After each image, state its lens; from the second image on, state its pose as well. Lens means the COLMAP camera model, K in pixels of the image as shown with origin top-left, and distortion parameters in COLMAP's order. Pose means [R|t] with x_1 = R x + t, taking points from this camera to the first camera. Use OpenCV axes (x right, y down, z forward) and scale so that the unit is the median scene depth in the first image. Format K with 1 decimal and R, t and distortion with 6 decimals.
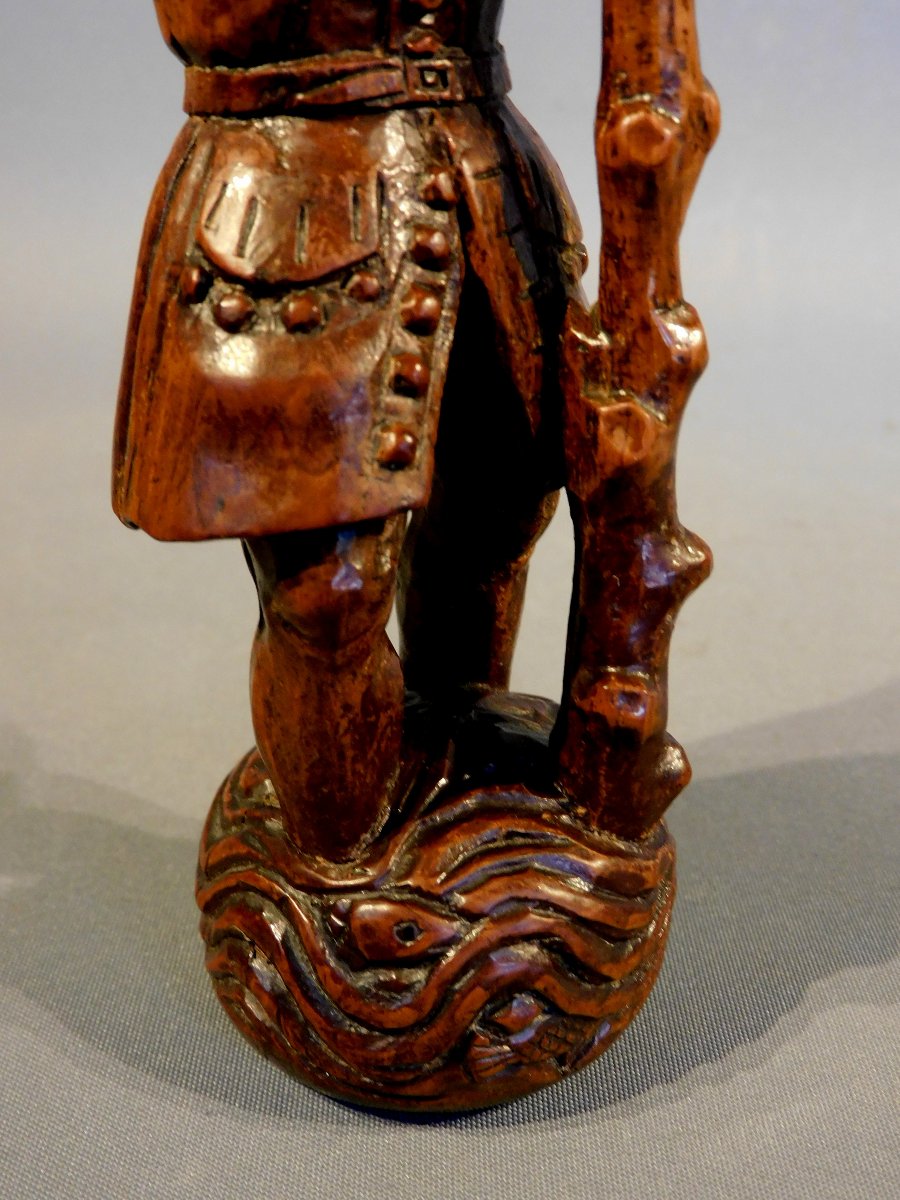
lens RADIAL K [[1552.3, 0, 421.1], [0, 1552.3, 599.8], [0, 0, 1]] dist [-0.094232, -0.007265]
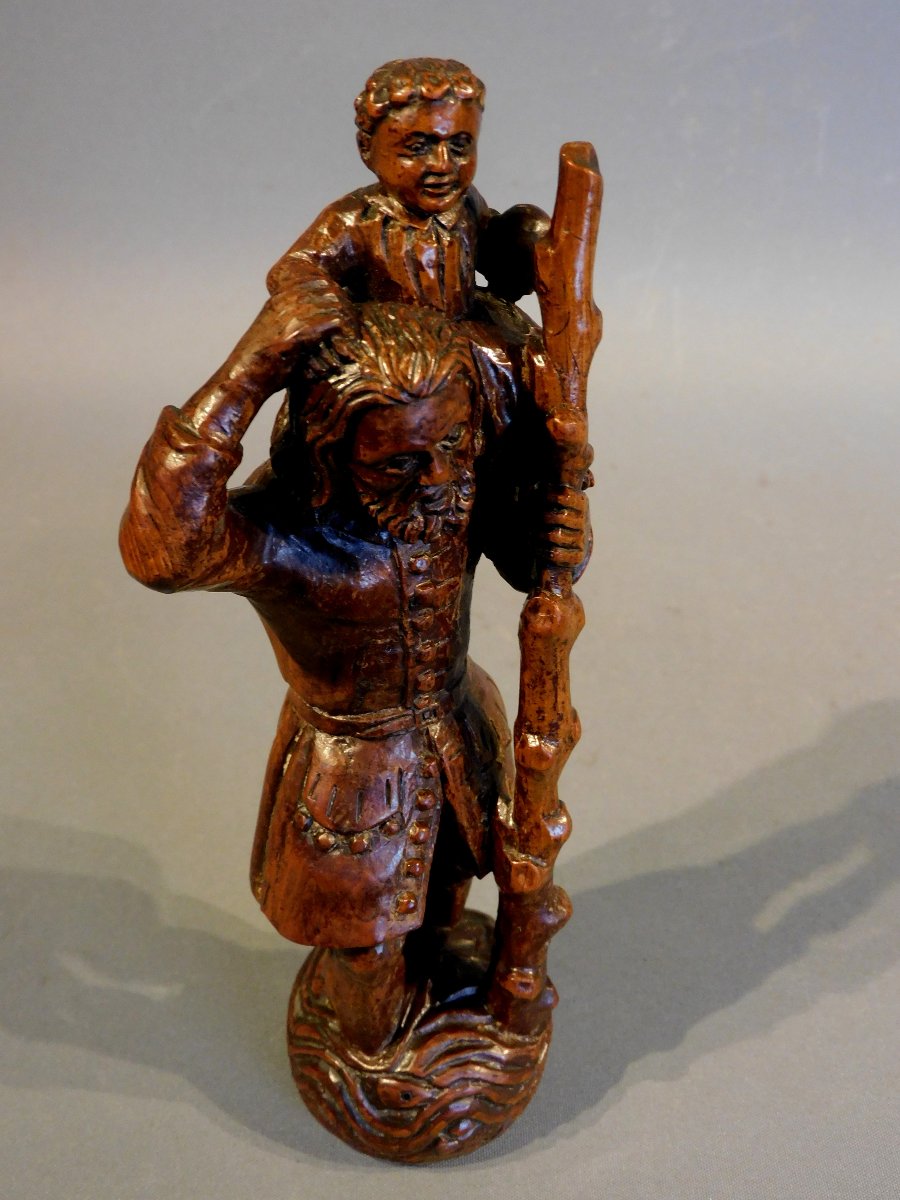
lens RADIAL K [[1534.8, 0, 450.0], [0, 1534.8, 600.0], [0, 0, 1]] dist [-0.080228, 0.005284]
pose [[0.998827, 0.011605, 0.047009, -0.051219], [-0.021520, 0.976091, 0.216293, -0.804554], [-0.043375, -0.217051, 0.975196, -0.729951]]
